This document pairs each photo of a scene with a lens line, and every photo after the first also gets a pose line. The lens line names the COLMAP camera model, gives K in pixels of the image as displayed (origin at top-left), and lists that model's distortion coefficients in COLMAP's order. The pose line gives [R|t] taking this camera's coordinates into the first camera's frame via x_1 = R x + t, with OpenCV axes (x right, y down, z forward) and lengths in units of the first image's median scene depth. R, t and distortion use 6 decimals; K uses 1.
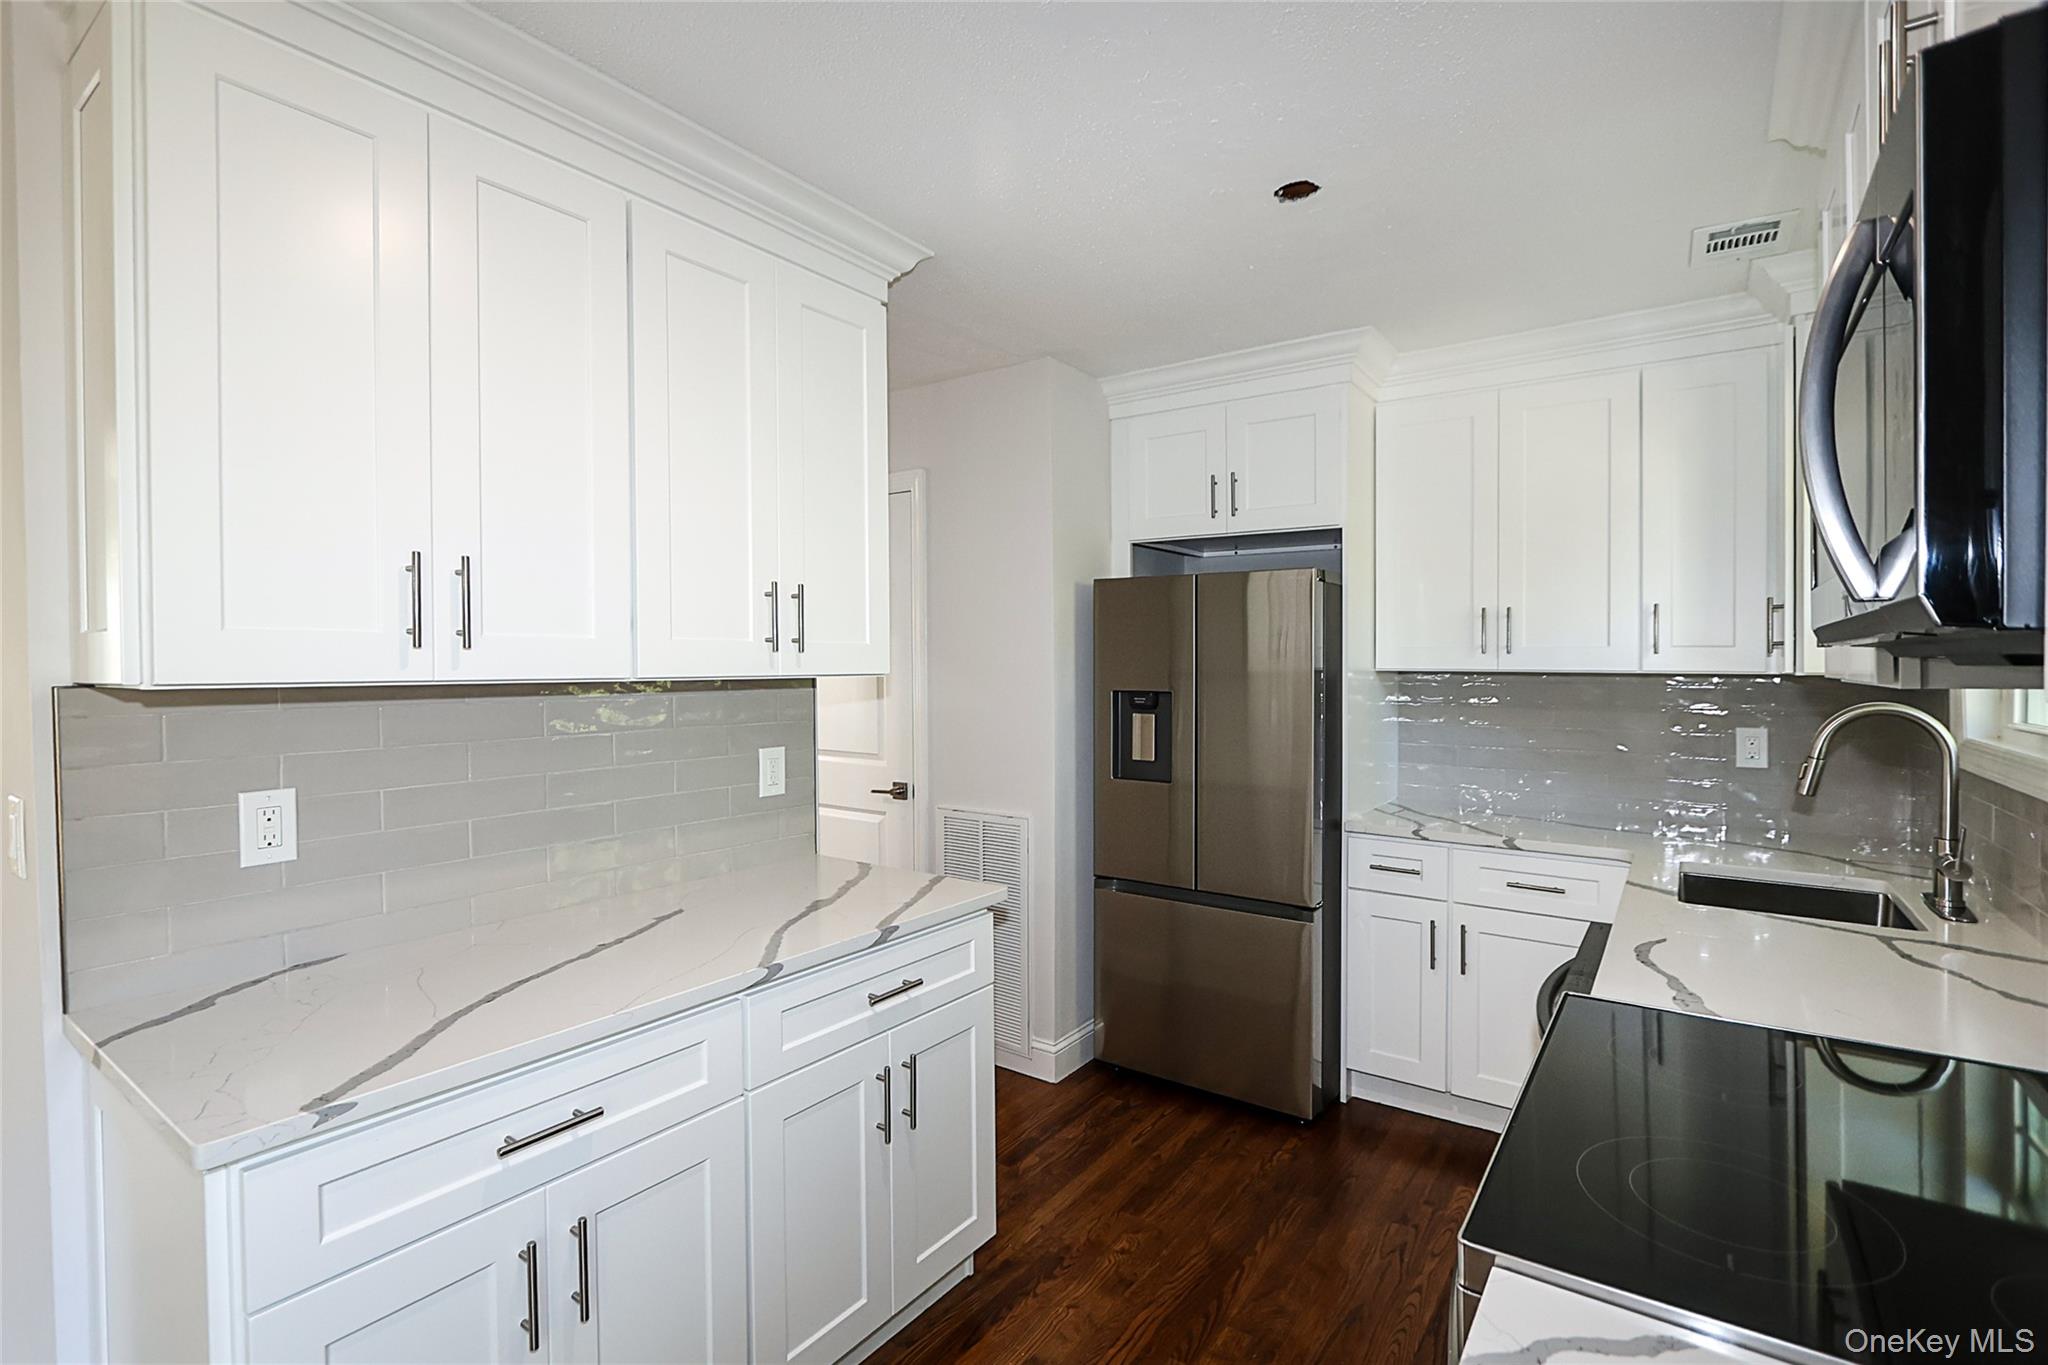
lens RADIAL K [[988.4, 0, 1008.3], [0, 988.4, 665.9], [0, 0, 1]] dist [-0.006759, -0.000557]
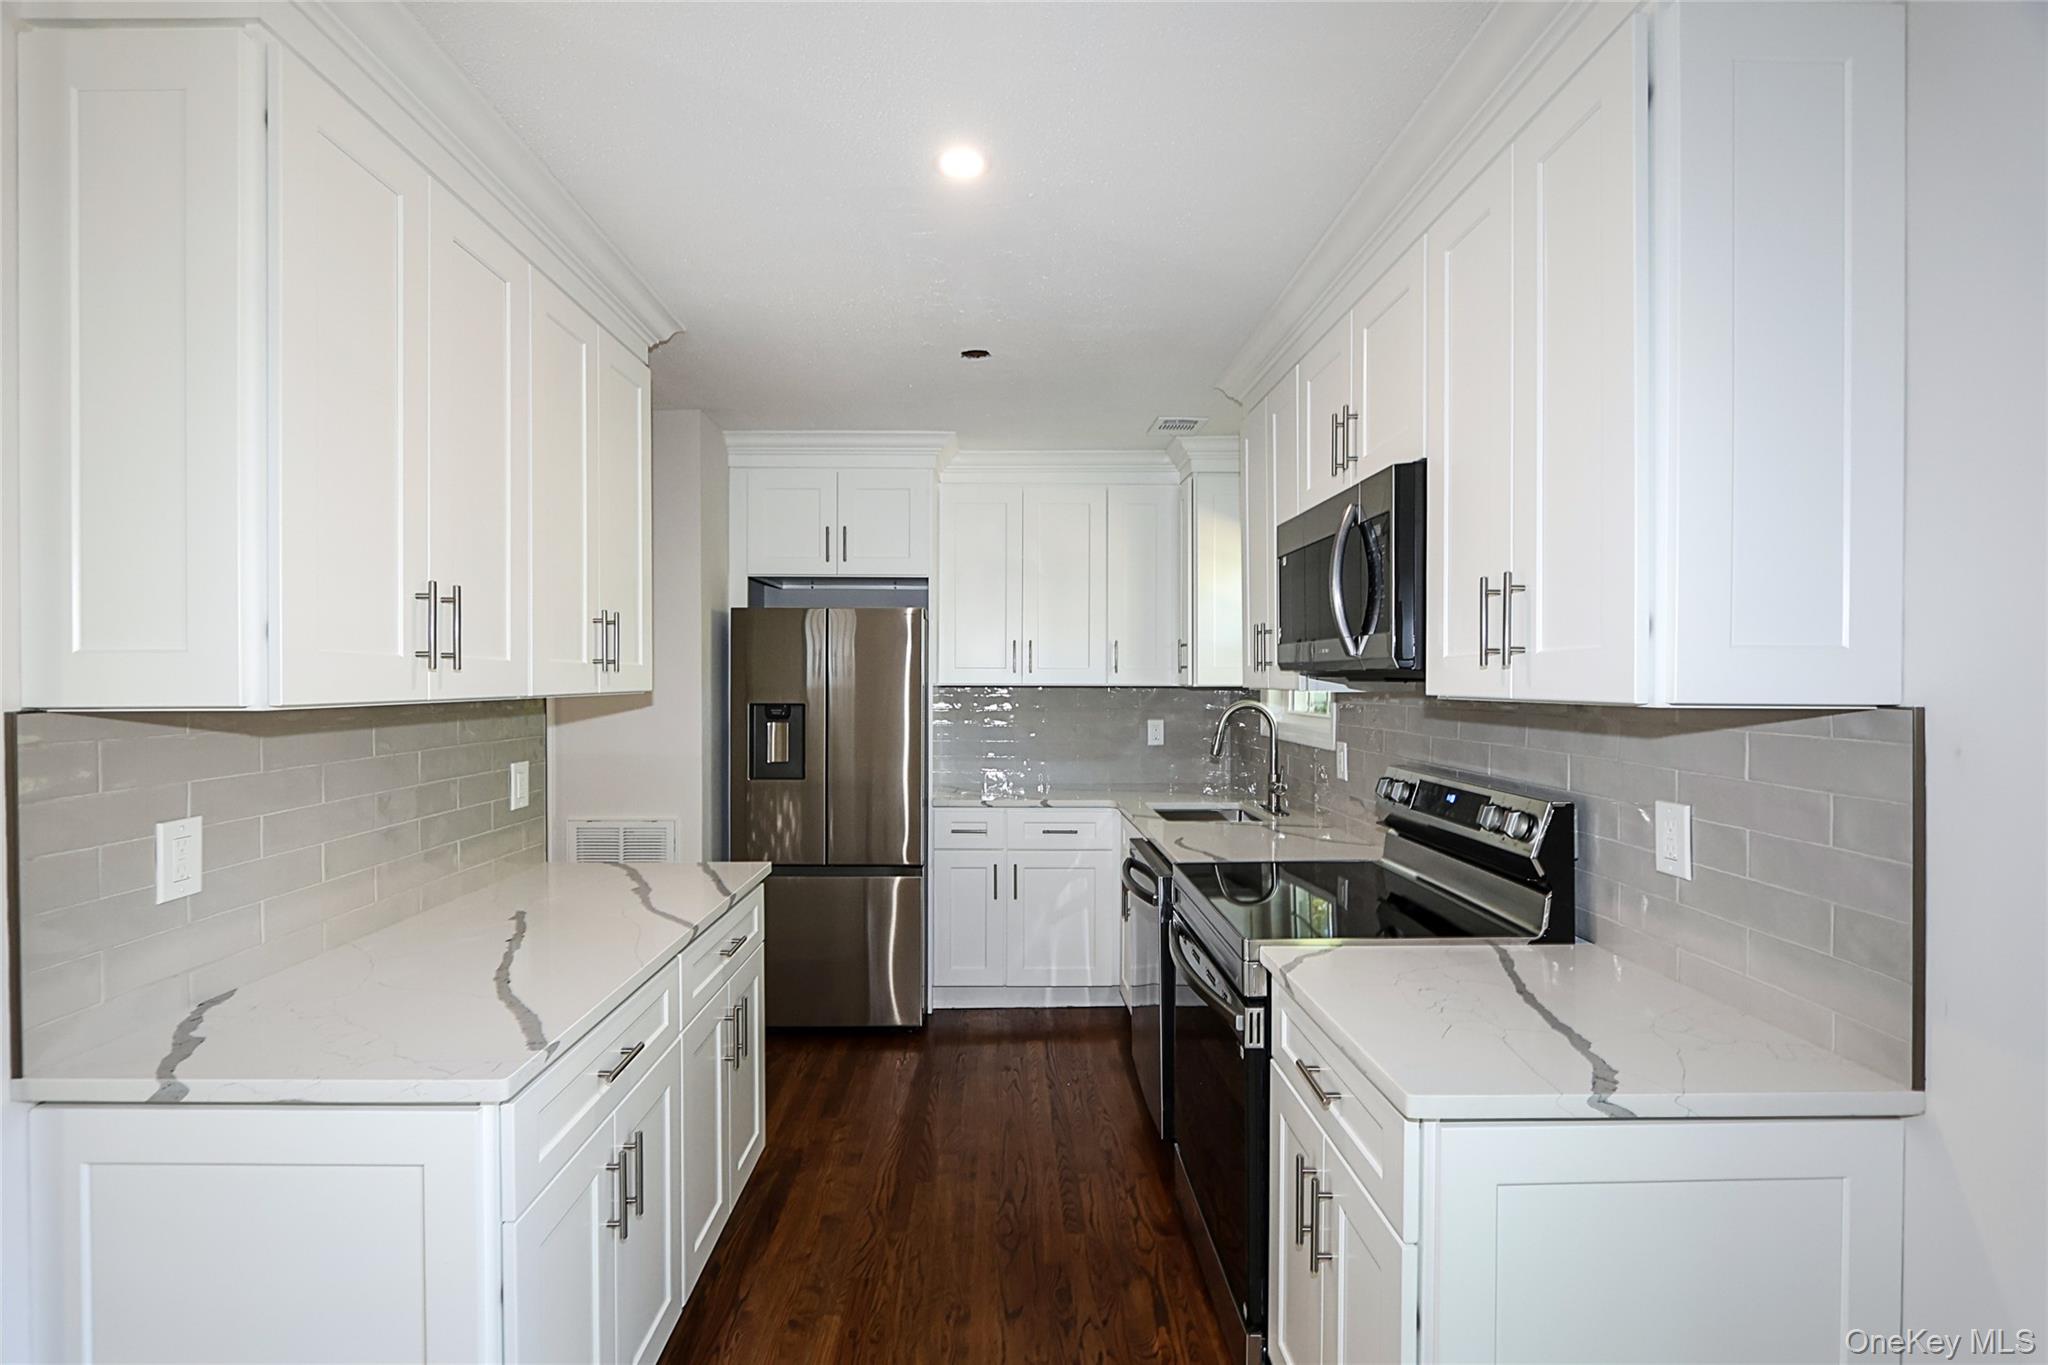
lens RADIAL K [[988.4, 0, 1048.0], [0, 988.4, 670.4], [0, 0, 1]] dist [-0.006759, -0.000557]
pose [[0.782243, 0.003212, 0.622965, -0.387200], [0.003085, 0.999954, -0.009030, -0.003219], [-0.622966, 0.008986, 0.782197, -0.143305]]
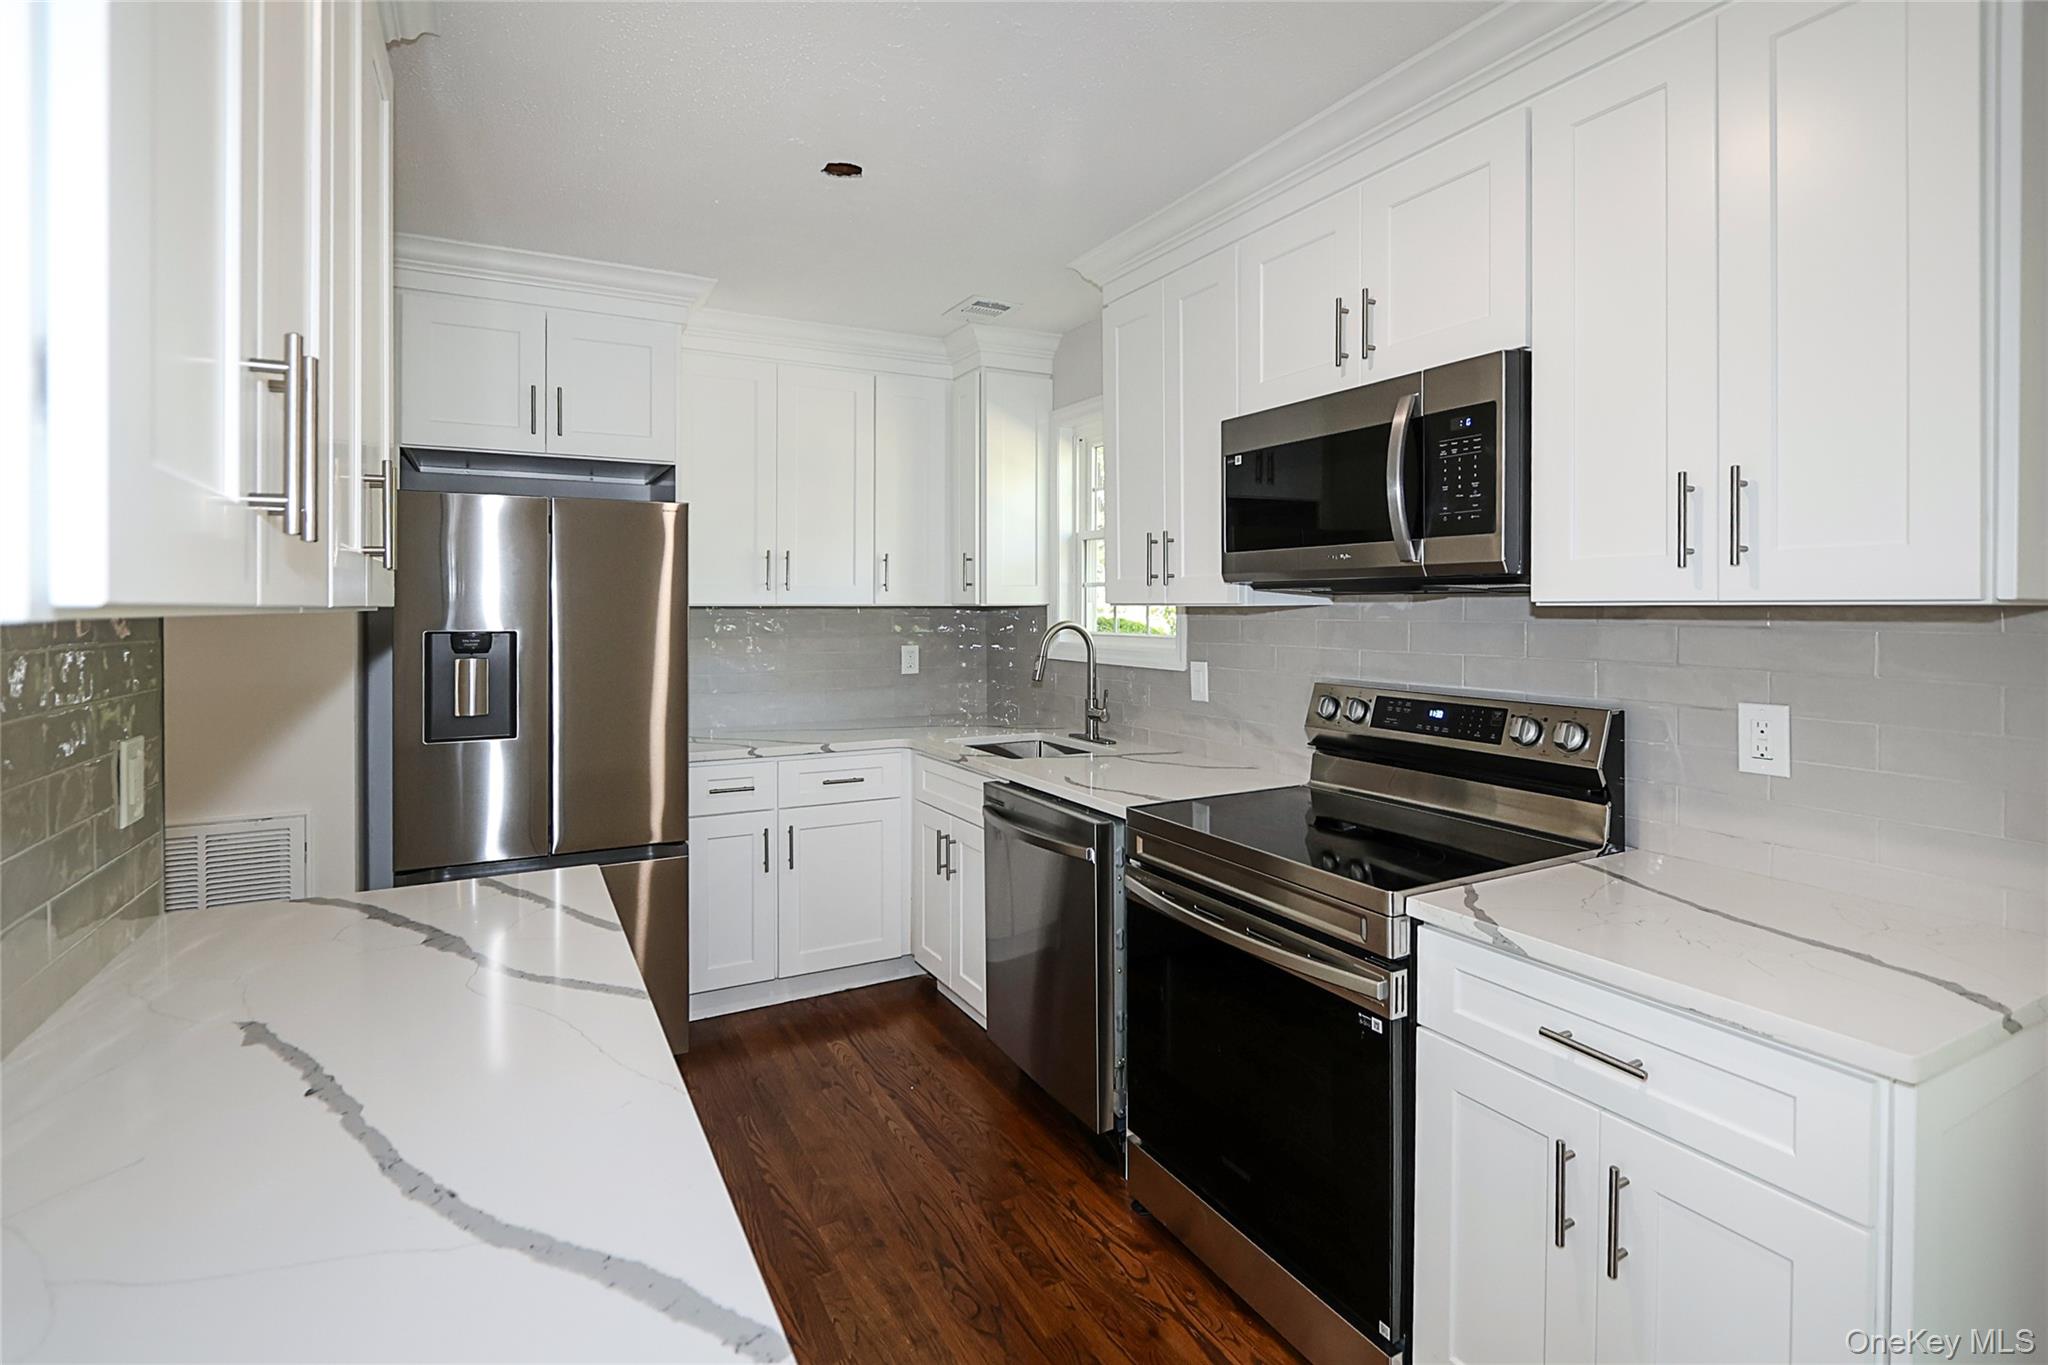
lens RADIAL K [[988.4, 0, 1059.8], [0, 988.4, 597.7], [0, 0, 1]] dist [-0.006759, -0.000557]
pose [[0.408969, 0.004524, 0.912537, -0.458485], [0.007117, 0.999941, -0.008147, 0.008600], [-0.912521, 0.009826, 0.408913, 0.240779]]
